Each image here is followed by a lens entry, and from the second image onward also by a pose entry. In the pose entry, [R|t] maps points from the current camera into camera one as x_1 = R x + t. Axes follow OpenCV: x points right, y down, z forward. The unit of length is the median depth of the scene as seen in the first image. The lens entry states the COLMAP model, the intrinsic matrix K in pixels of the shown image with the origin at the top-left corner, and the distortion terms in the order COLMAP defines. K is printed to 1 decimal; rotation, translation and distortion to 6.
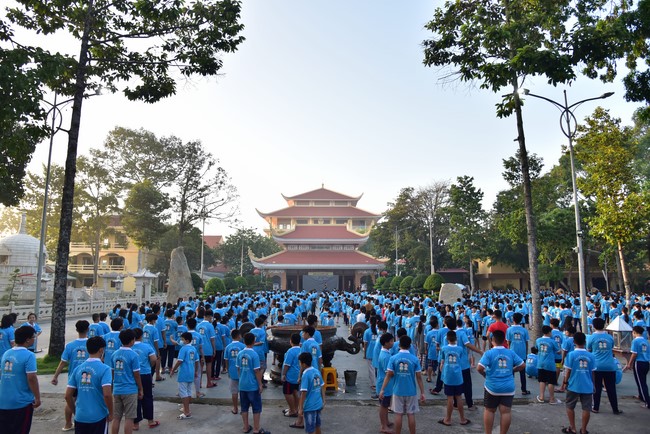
lens RADIAL K [[451.4, 0, 325.0], [0, 451.4, 217.0], [0, 0, 1]] dist [-0.126146, 0.071188]
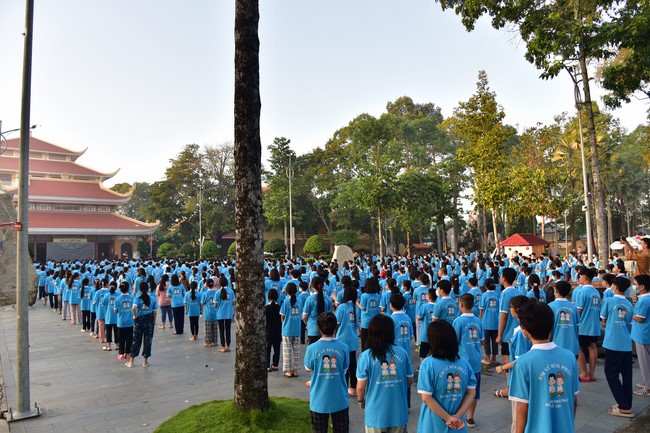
lens RADIAL K [[451.4, 0, 325.0], [0, 451.4, 216.5], [0, 0, 1]] dist [-0.126146, 0.071188]
pose [[0.752774, 0.025466, 0.657786, -0.177953], [-0.064740, 0.997271, 0.035479, 0.027147], [-0.655088, -0.069293, 0.752368, 0.128614]]
